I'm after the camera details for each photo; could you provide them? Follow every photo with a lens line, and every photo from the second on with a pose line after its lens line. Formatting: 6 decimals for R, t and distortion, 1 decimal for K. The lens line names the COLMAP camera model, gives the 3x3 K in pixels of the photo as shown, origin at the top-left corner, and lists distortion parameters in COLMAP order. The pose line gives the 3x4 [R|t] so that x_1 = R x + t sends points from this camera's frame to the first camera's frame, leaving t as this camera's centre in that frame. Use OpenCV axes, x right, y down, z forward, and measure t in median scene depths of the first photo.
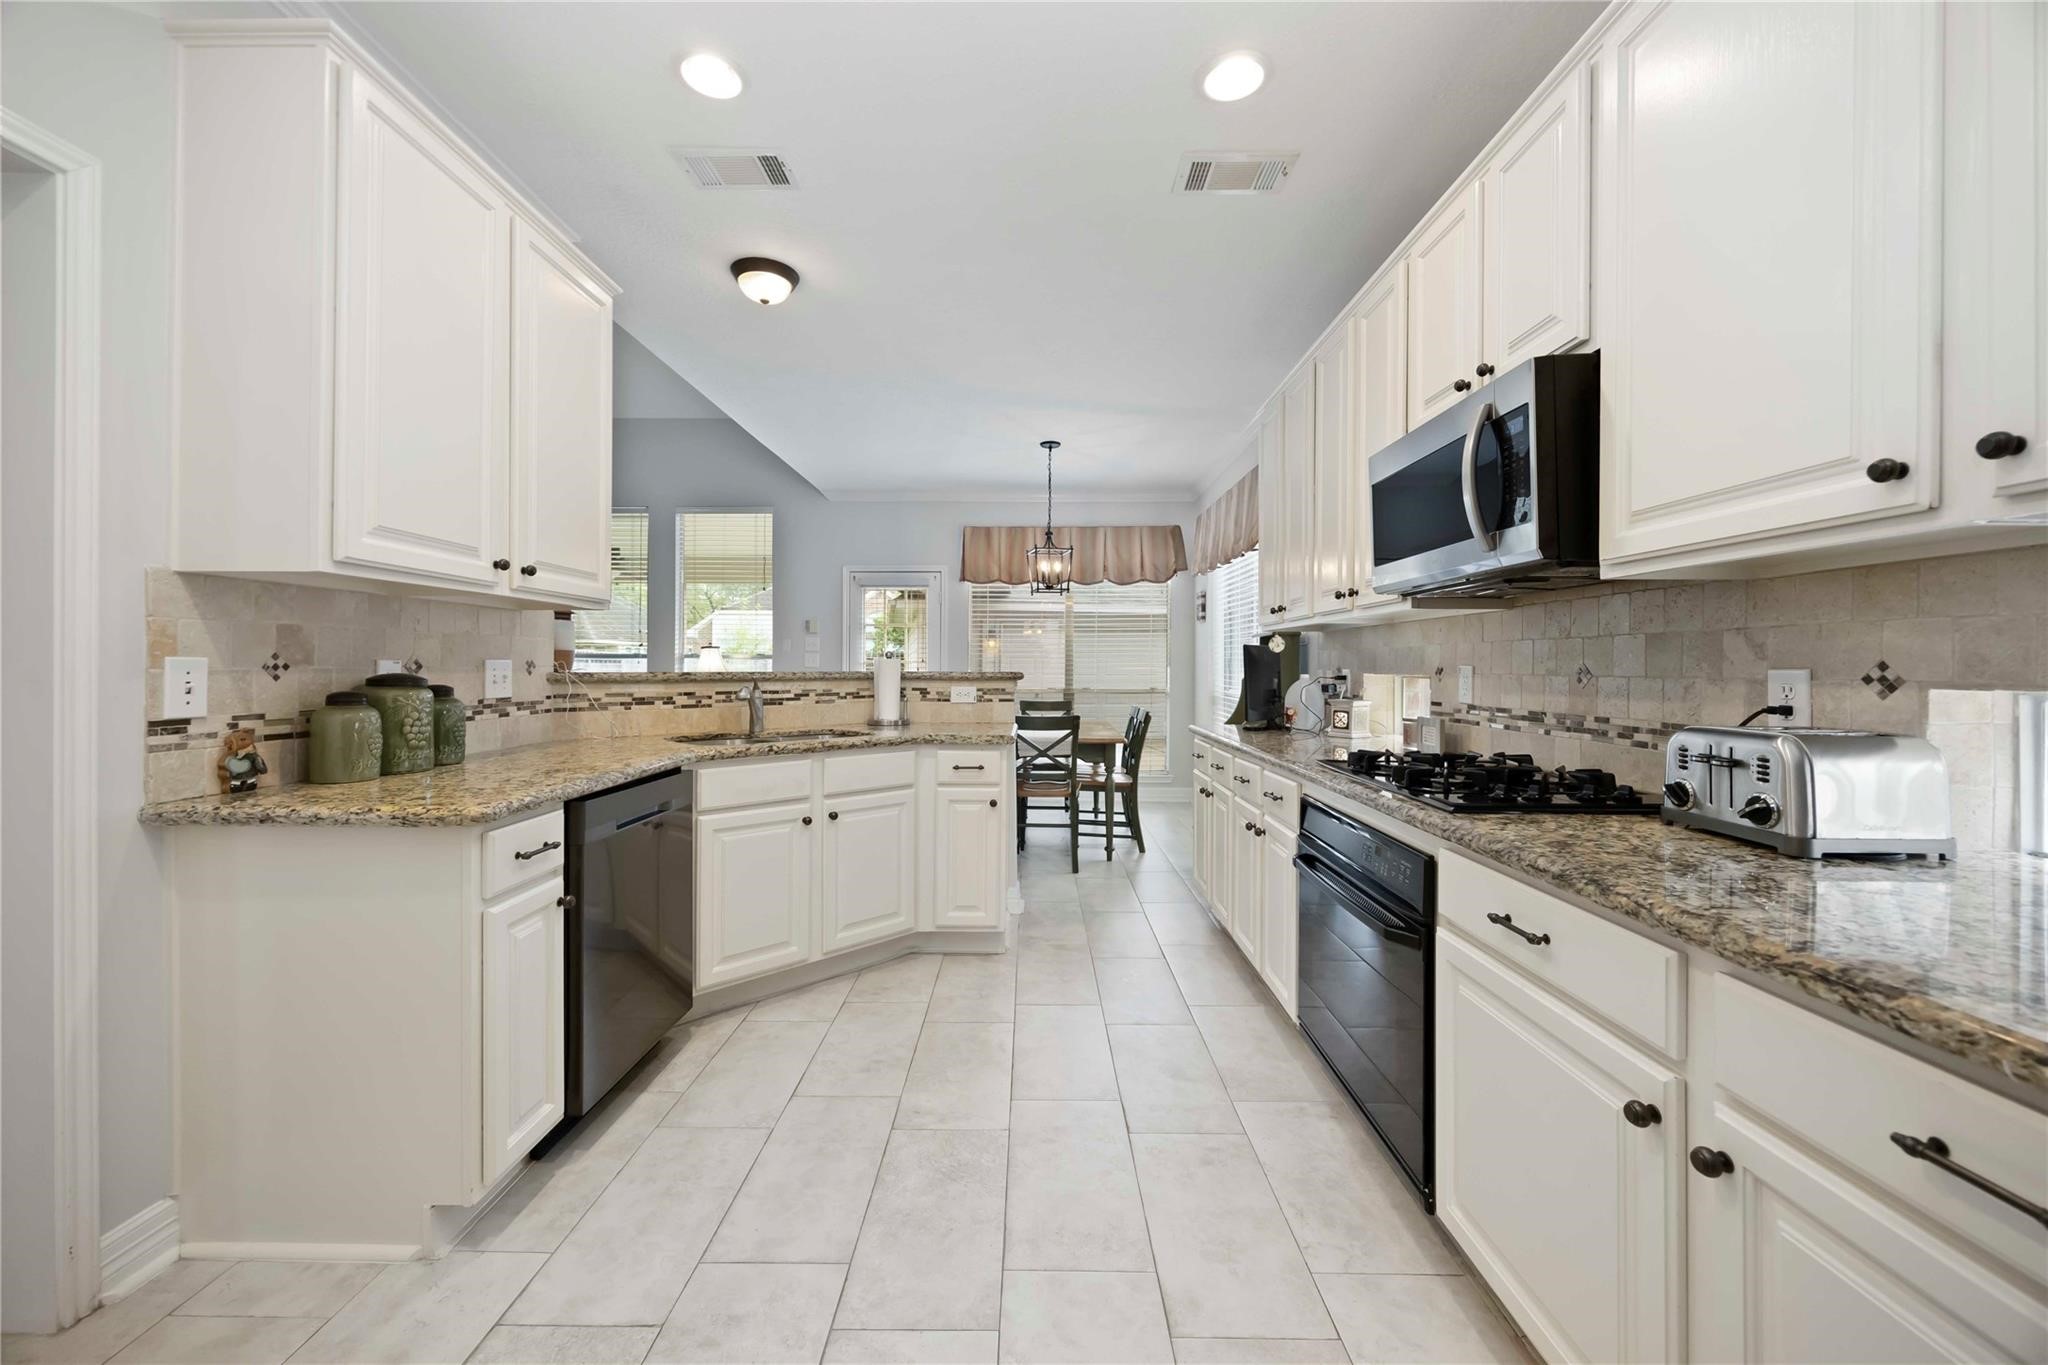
lens RADIAL K [[780.3, 0, 1021.5], [0, 780.3, 671.8], [0, 0, 1]] dist [-0.009160, 0.000204]
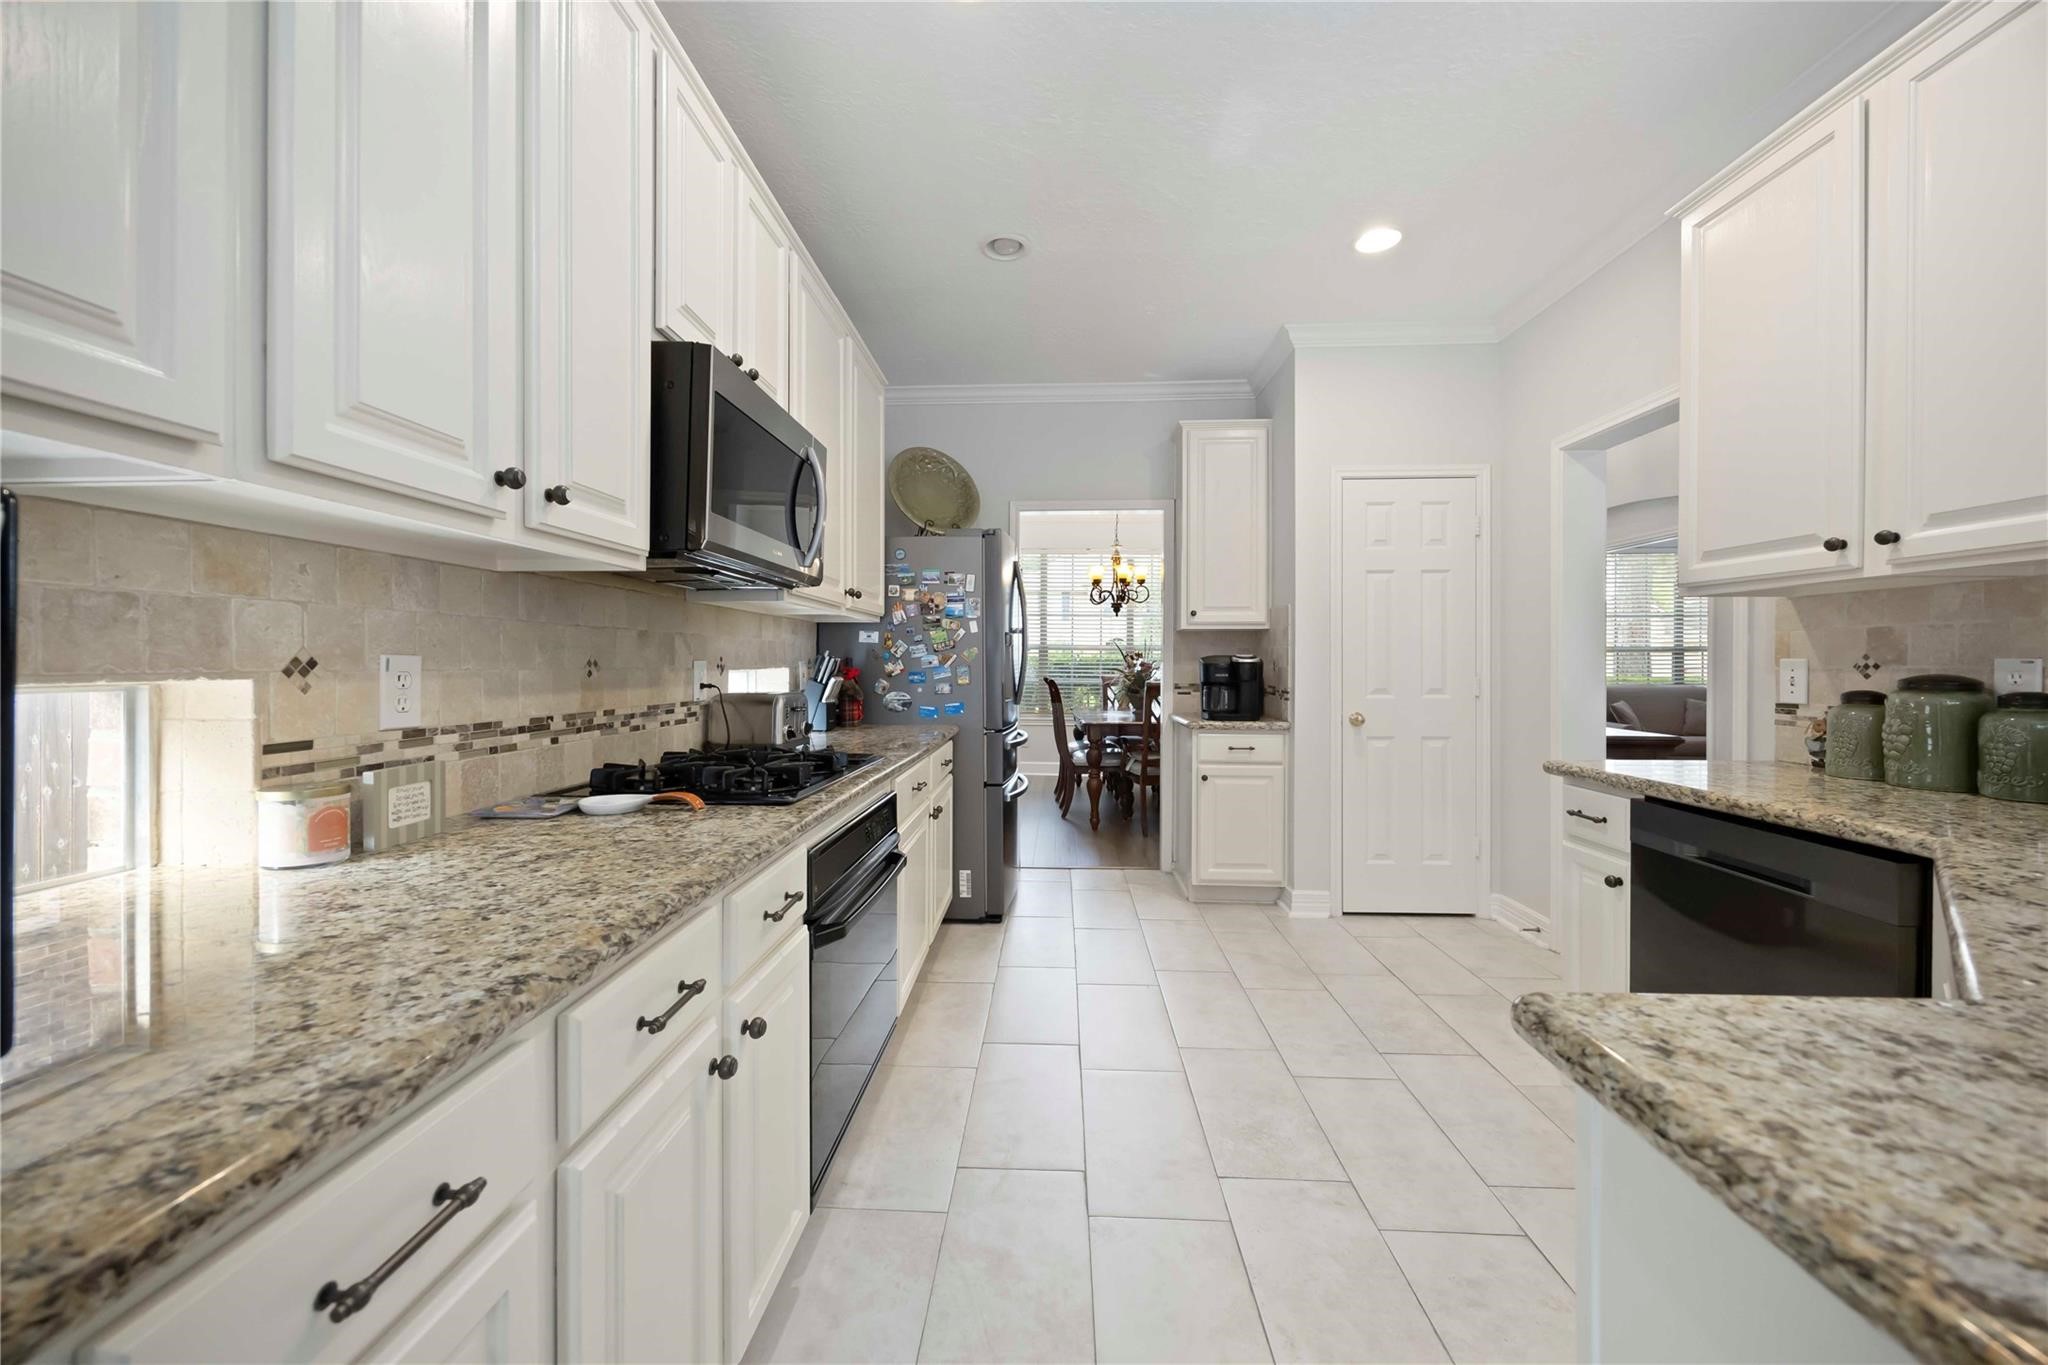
lens RADIAL K [[780.3, 0, 1021.5], [0, 780.3, 671.8], [0, 0, 1]] dist [-0.009160, 0.000204]
pose [[-0.999086, -0.006507, 0.042240, 0.189946], [-0.005692, 0.999796, 0.019387, -0.012425], [-0.042357, 0.019129, -0.998919, 2.035739]]
